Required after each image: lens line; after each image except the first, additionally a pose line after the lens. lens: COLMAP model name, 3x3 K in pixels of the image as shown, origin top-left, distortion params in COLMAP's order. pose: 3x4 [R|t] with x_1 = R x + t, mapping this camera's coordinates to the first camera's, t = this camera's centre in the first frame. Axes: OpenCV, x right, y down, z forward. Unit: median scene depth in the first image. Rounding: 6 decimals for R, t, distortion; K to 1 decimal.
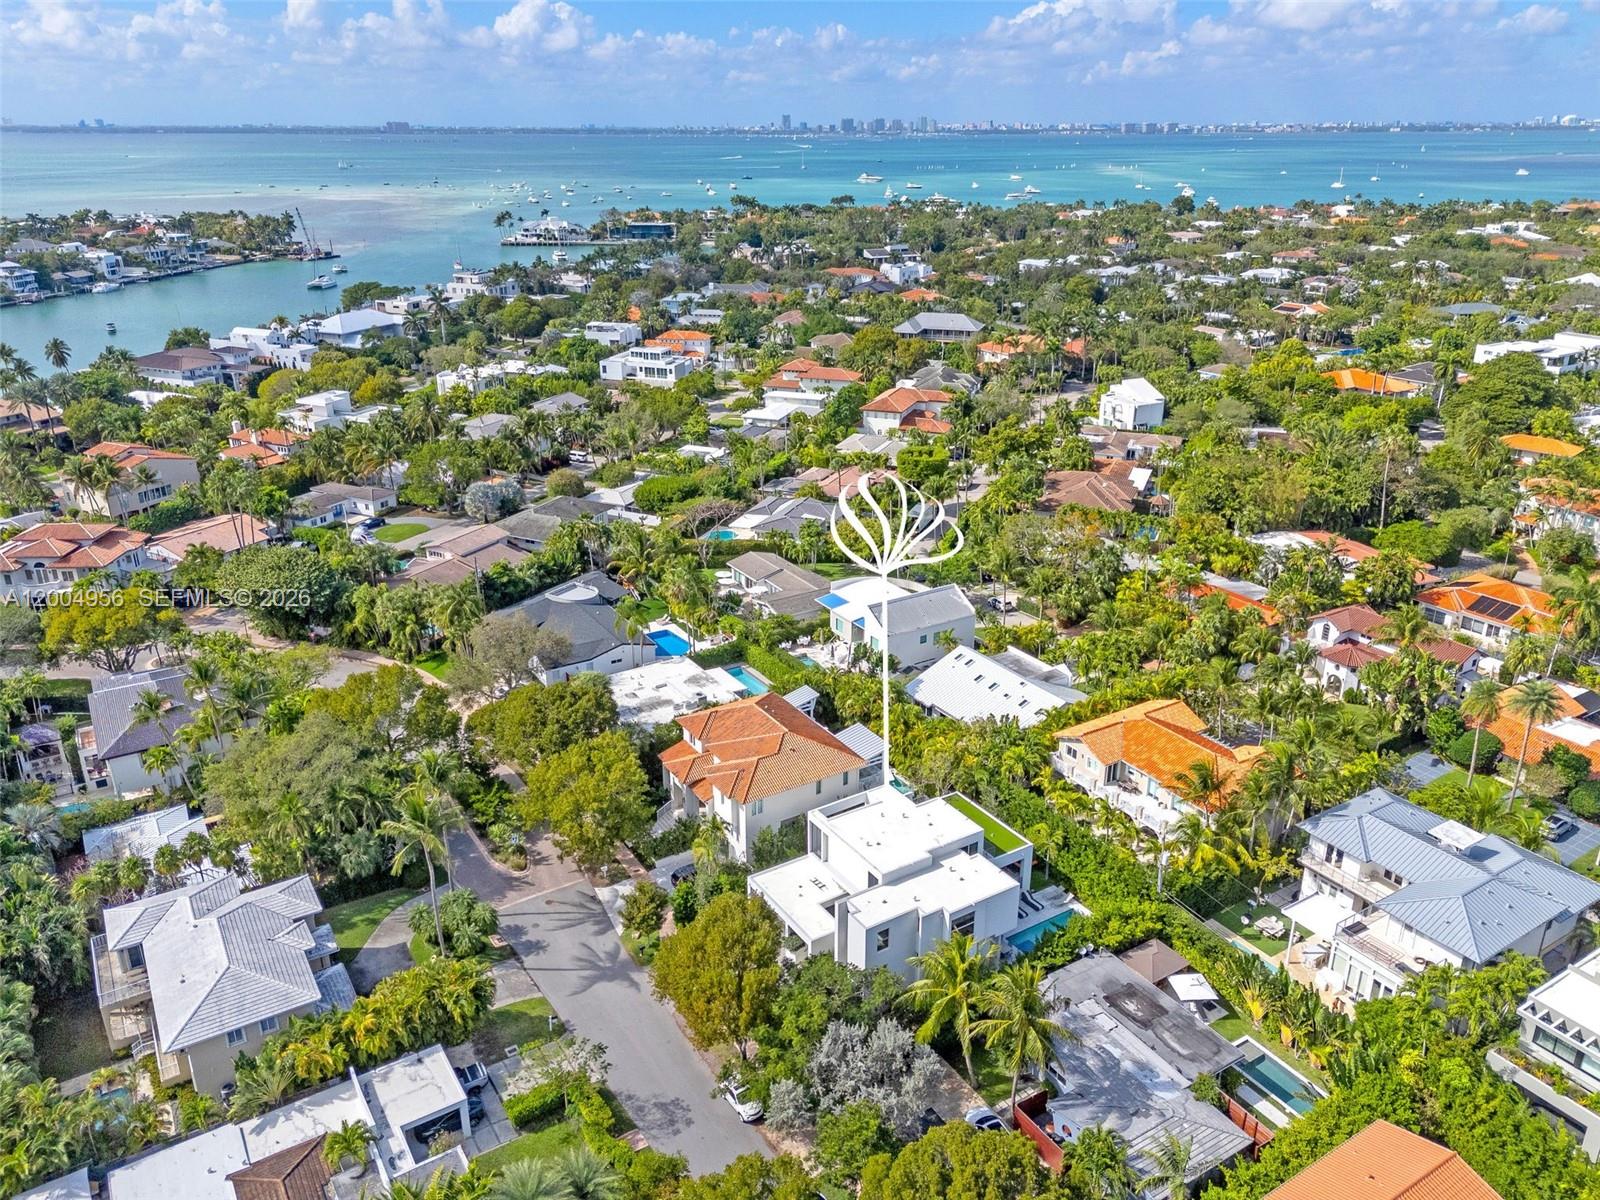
lens RADIAL K [[1164.2, 0, 796.7], [0, 1164.2, 599.0], [0, 0, 1]] dist [0.004909, -0.000942]
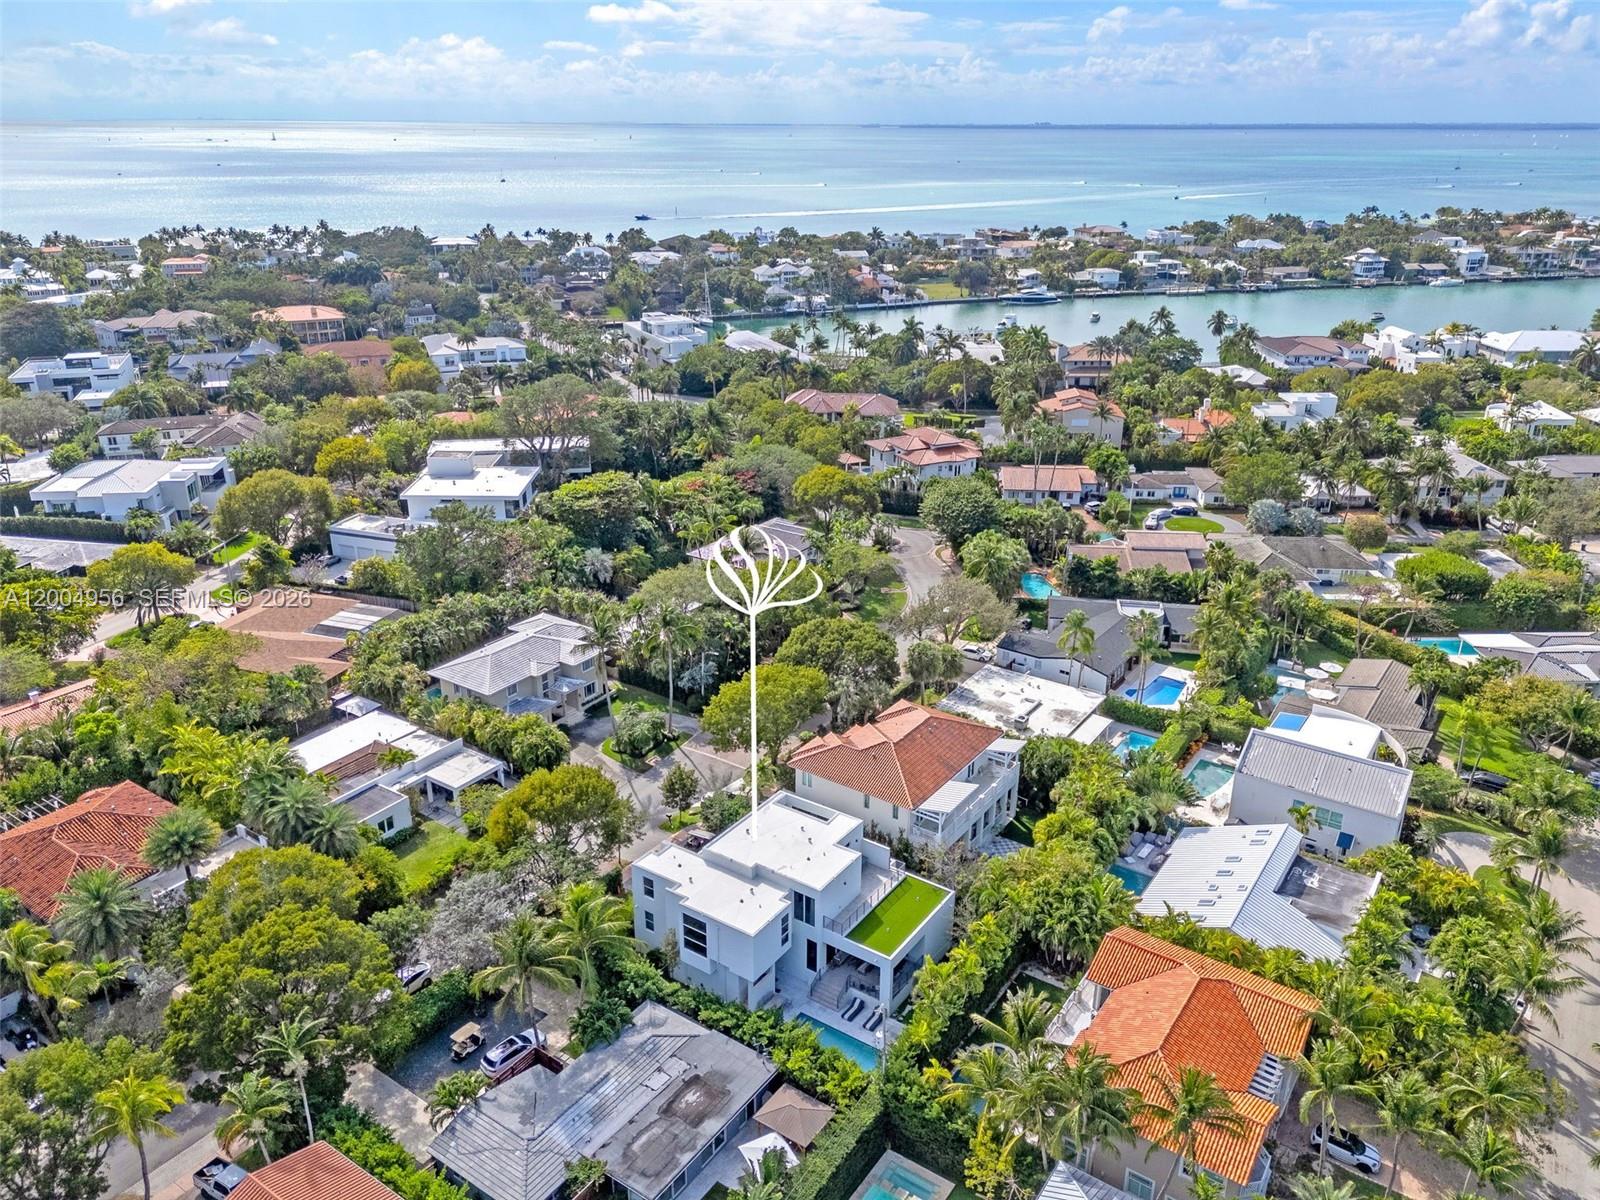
lens RADIAL K [[1164.2, 0, 796.3], [0, 1164.2, 600.9], [0, 0, 1]] dist [0.004909, -0.000942]
pose [[0.392978, 0.346028, -0.851958, 0.583346], [-0.343161, 0.914750, 0.213244, -0.136282], [0.853117, 0.208559, 0.478220, 0.340333]]
